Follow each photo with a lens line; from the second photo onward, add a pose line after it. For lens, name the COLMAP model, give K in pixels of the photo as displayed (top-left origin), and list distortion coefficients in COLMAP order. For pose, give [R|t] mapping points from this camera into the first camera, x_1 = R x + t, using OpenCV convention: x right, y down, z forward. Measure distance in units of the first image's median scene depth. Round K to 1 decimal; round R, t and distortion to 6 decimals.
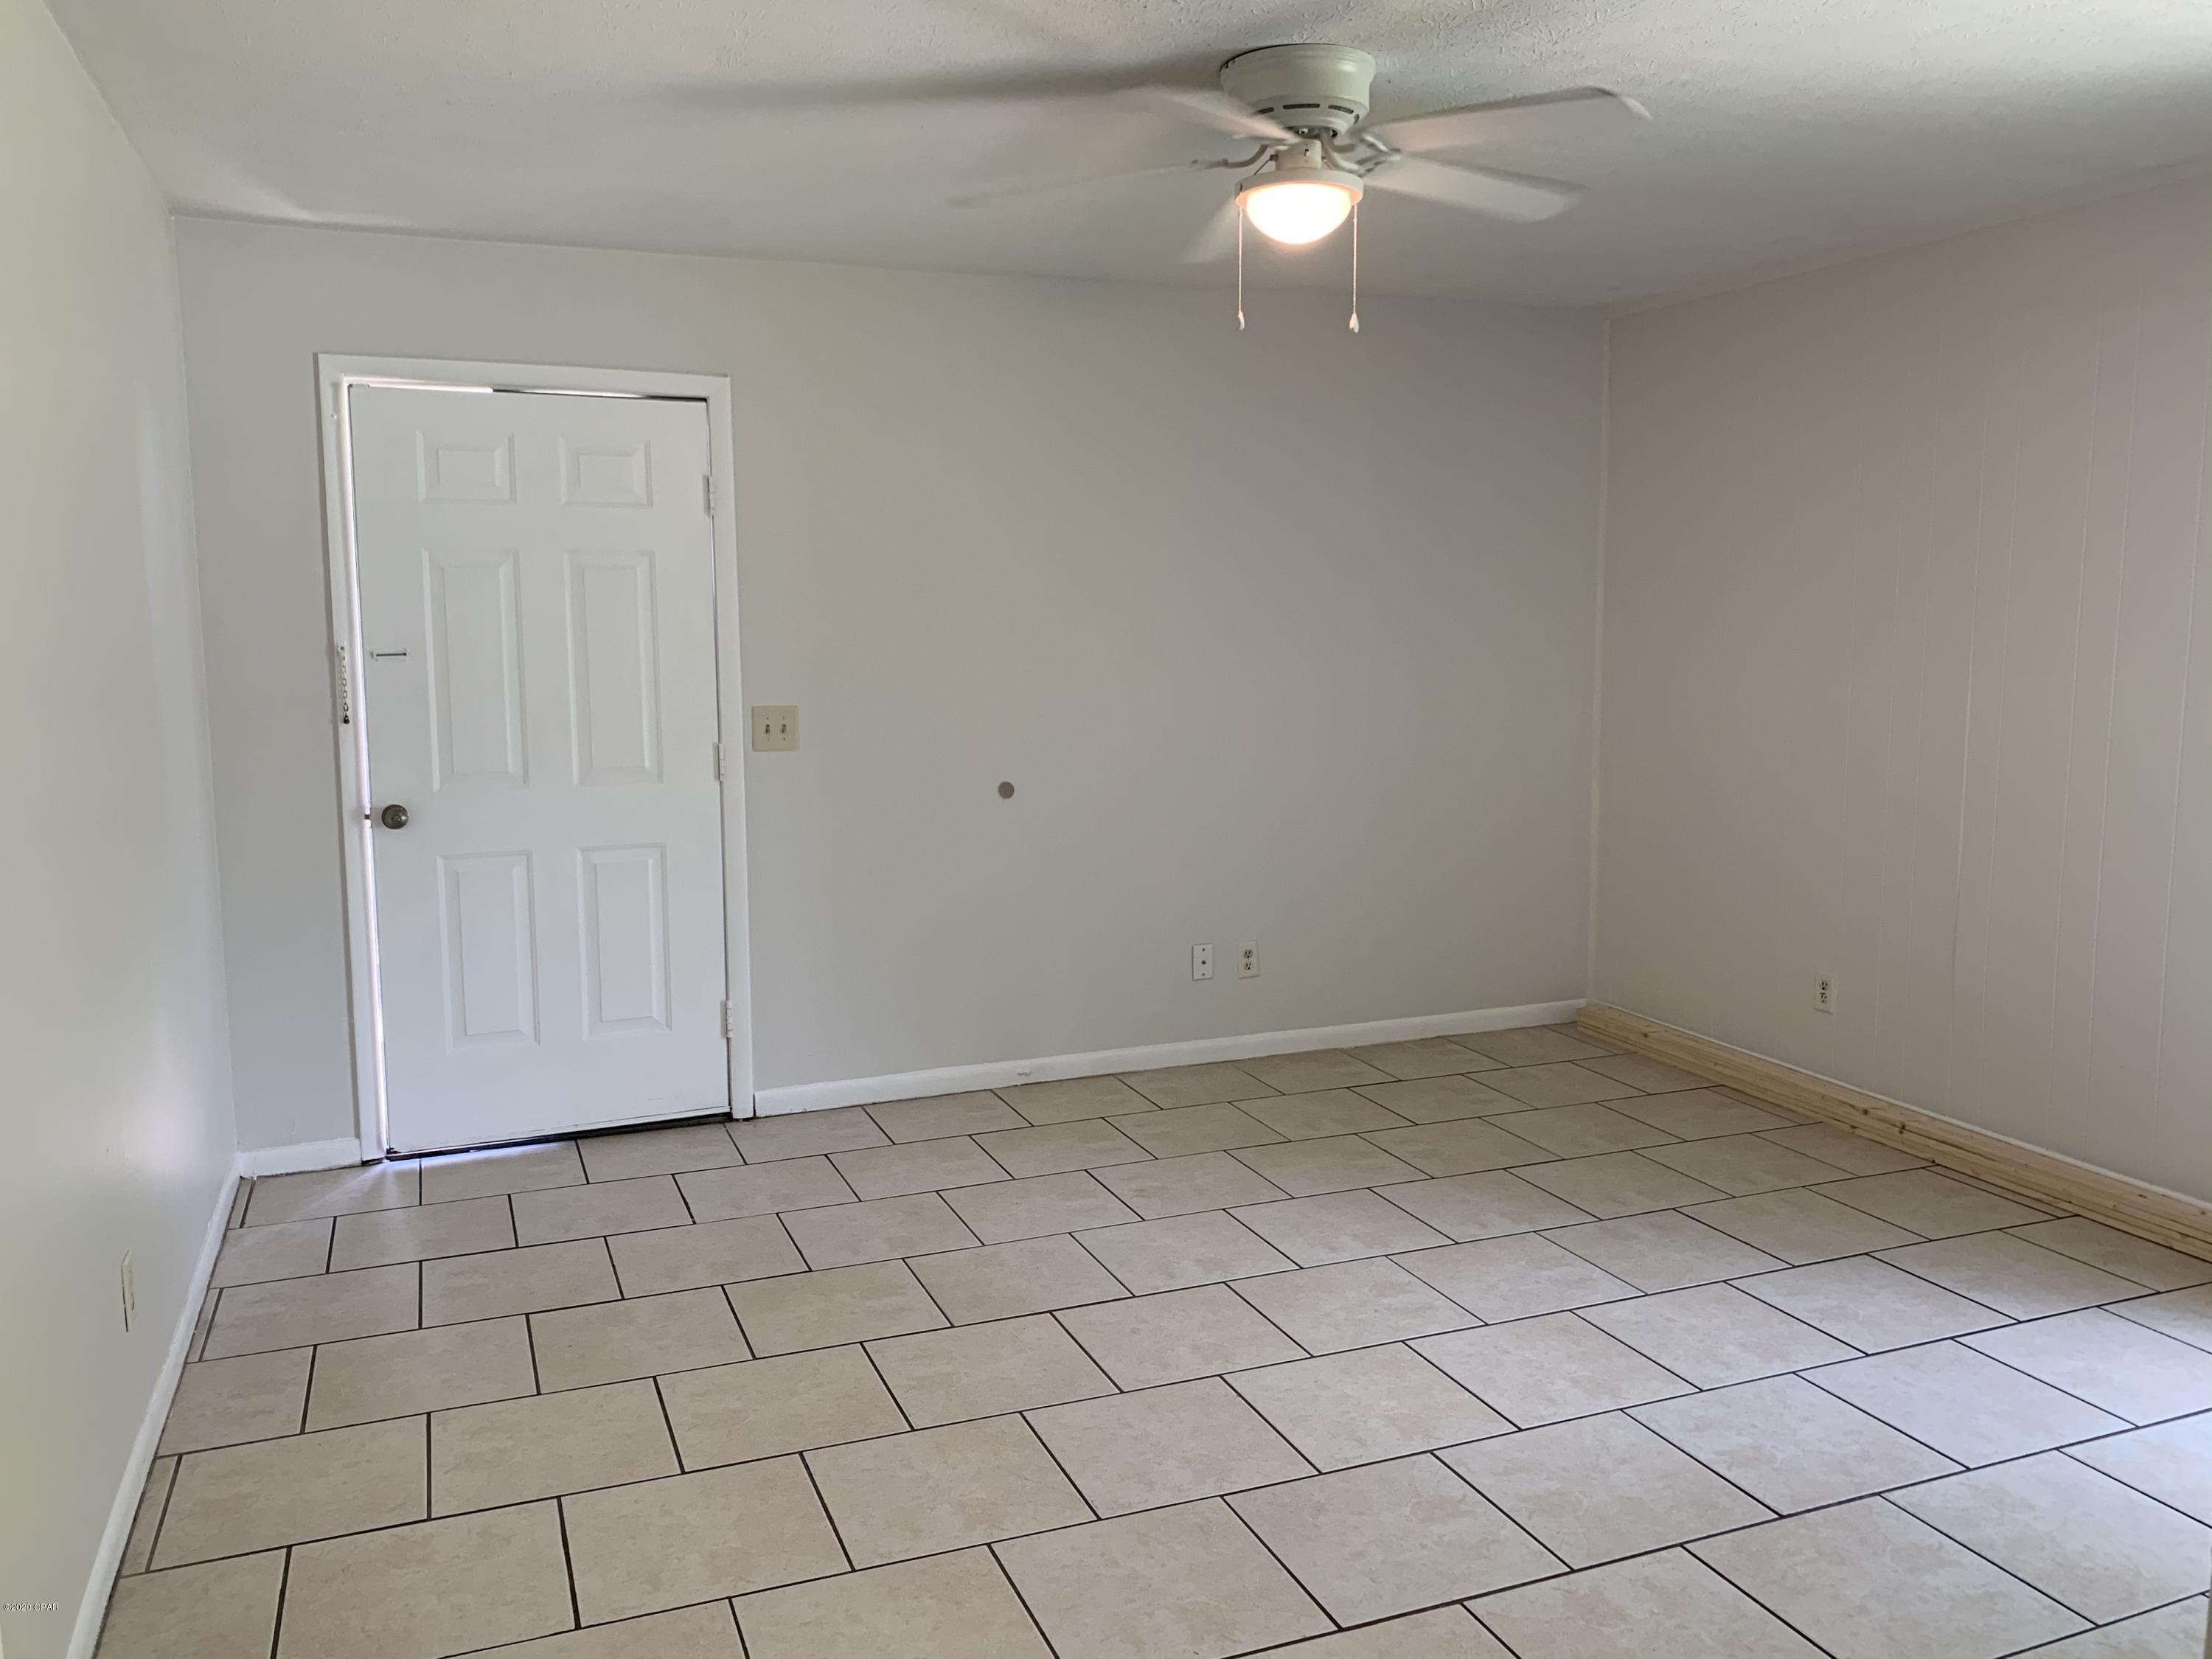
lens RADIAL K [[1664.1, 0, 1103.6], [0, 1664.1, 821.3], [0, 0, 1]] dist [0.015657, -0.025895]
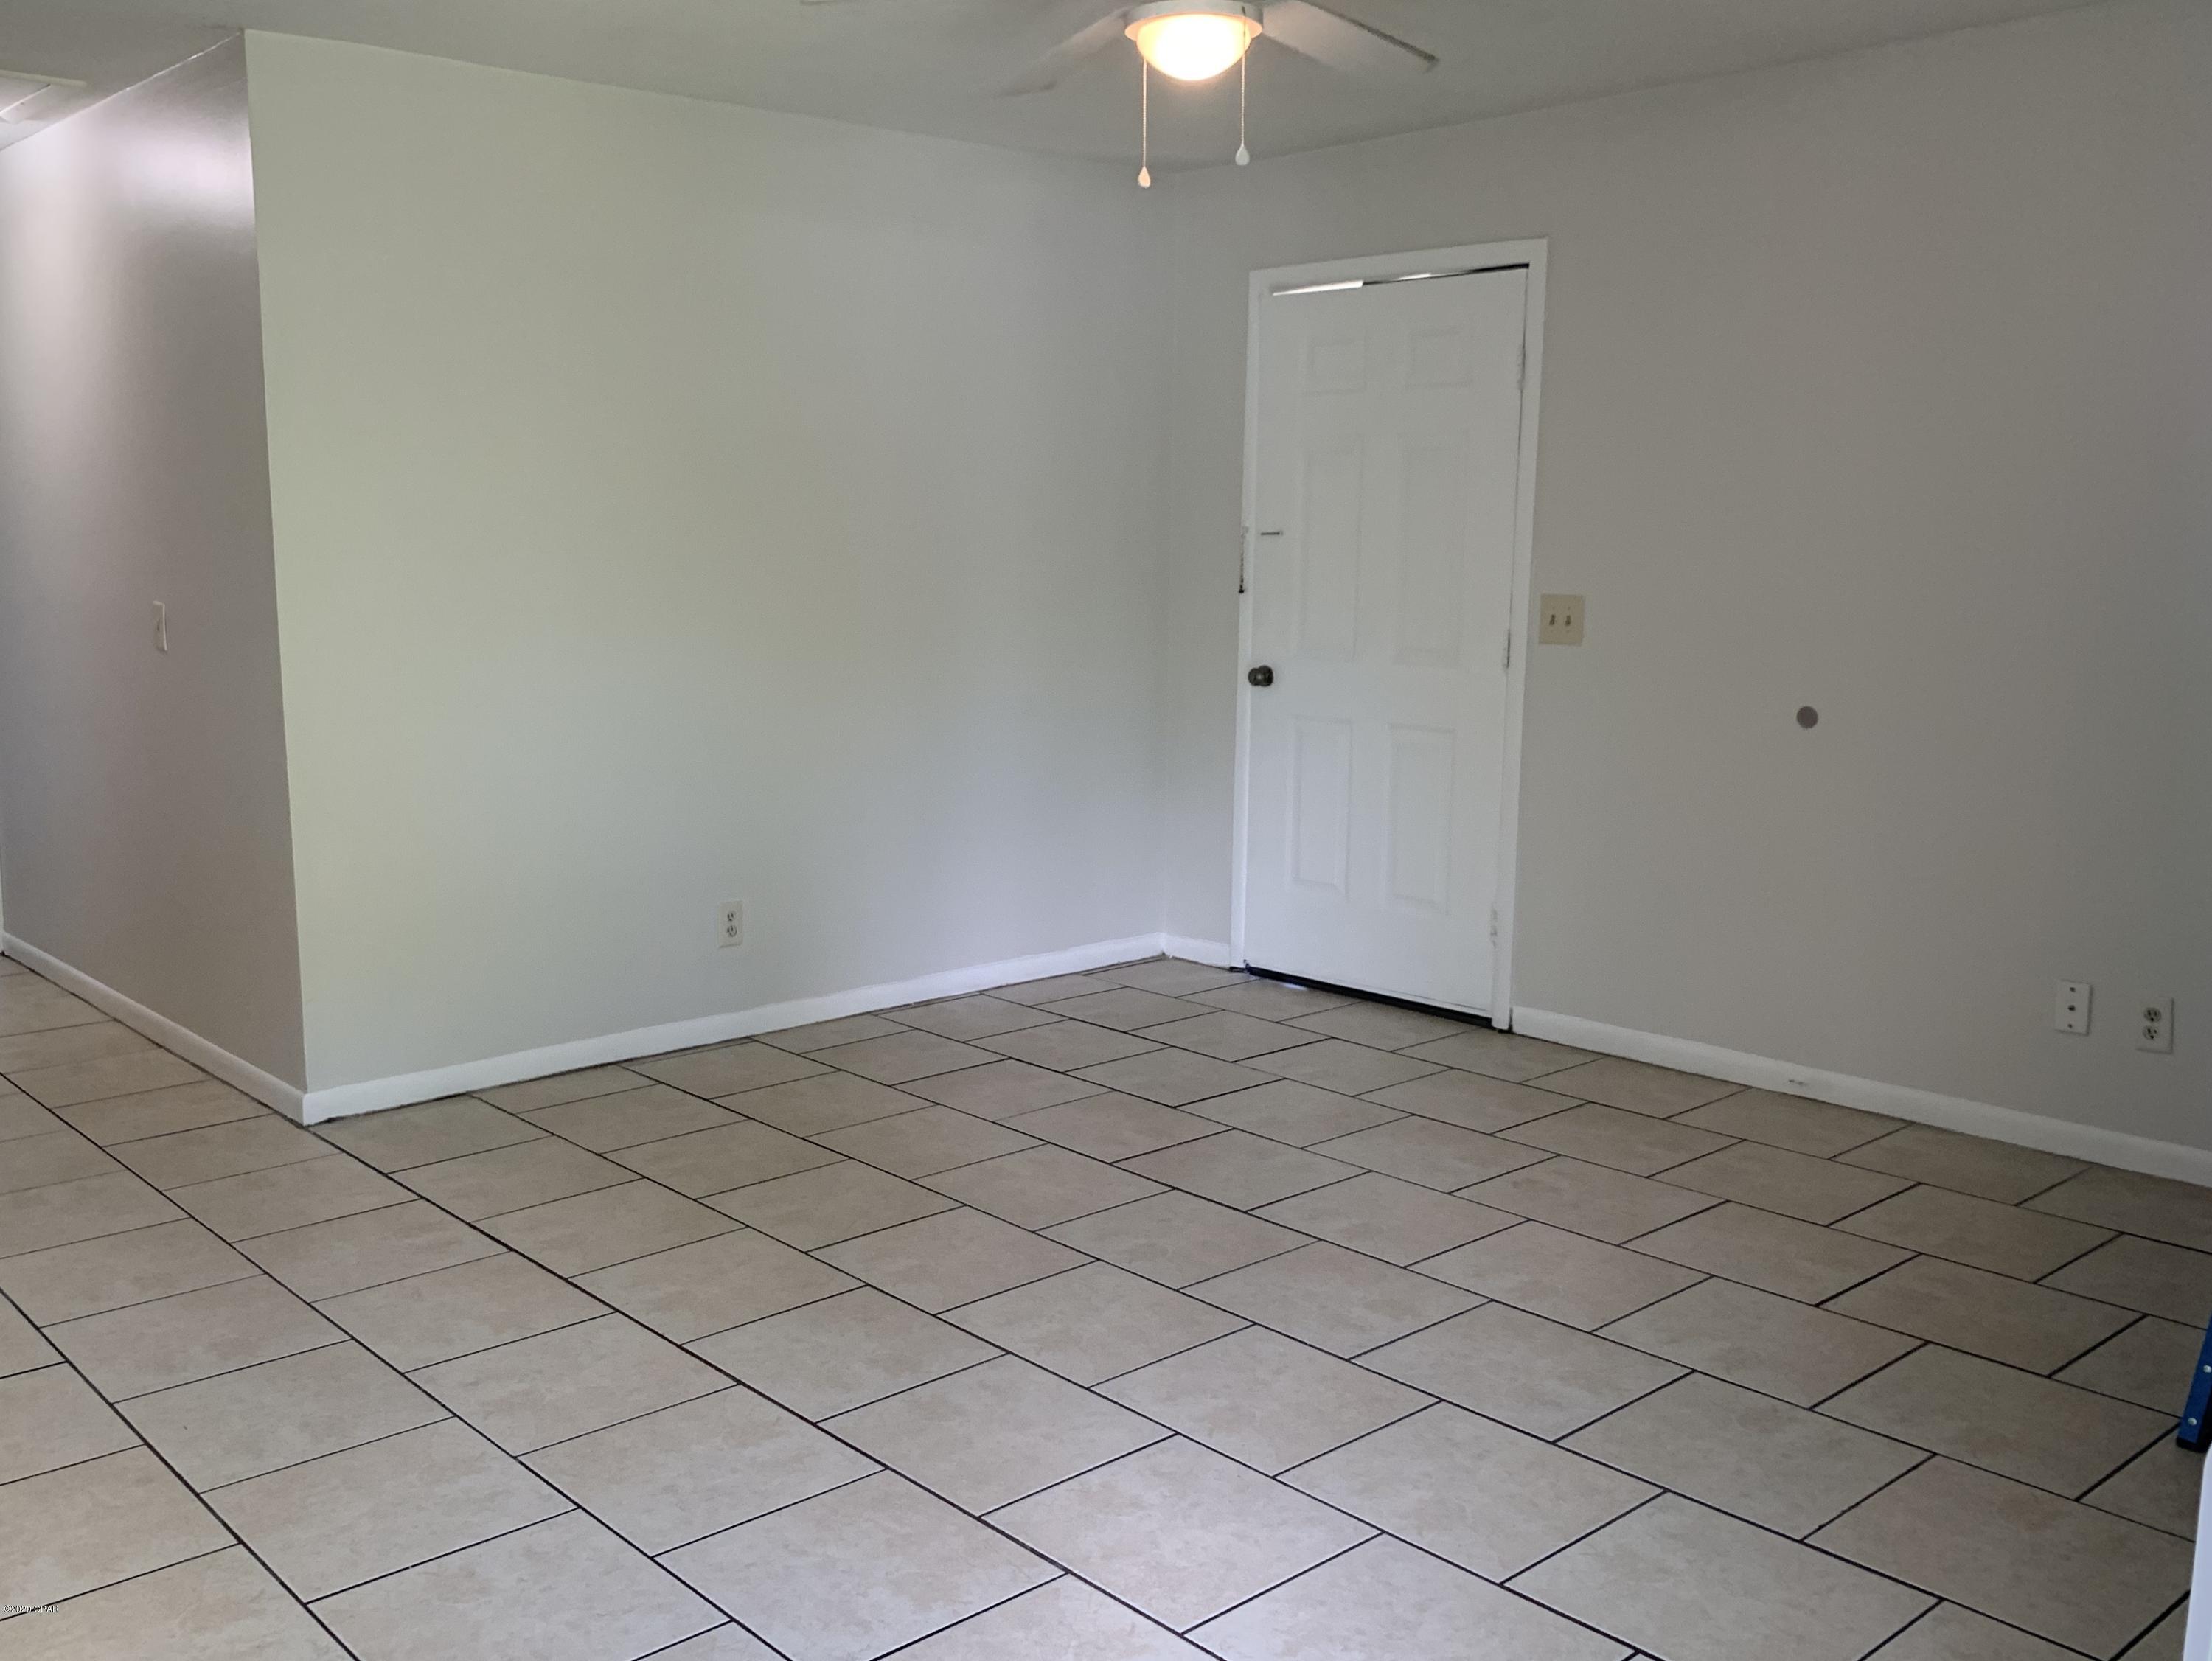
lens RADIAL K [[2035.0, 0, 1106.9], [0, 2035.0, 836.5], [0, 0, 1]] dist [0.037378, 0.000000]
pose [[0.351571, 0.149642, -0.924124, 0.787874], [-0.121719, 0.986069, 0.113366, -0.035577], [0.928215, 0.072627, 0.364887, 0.374188]]
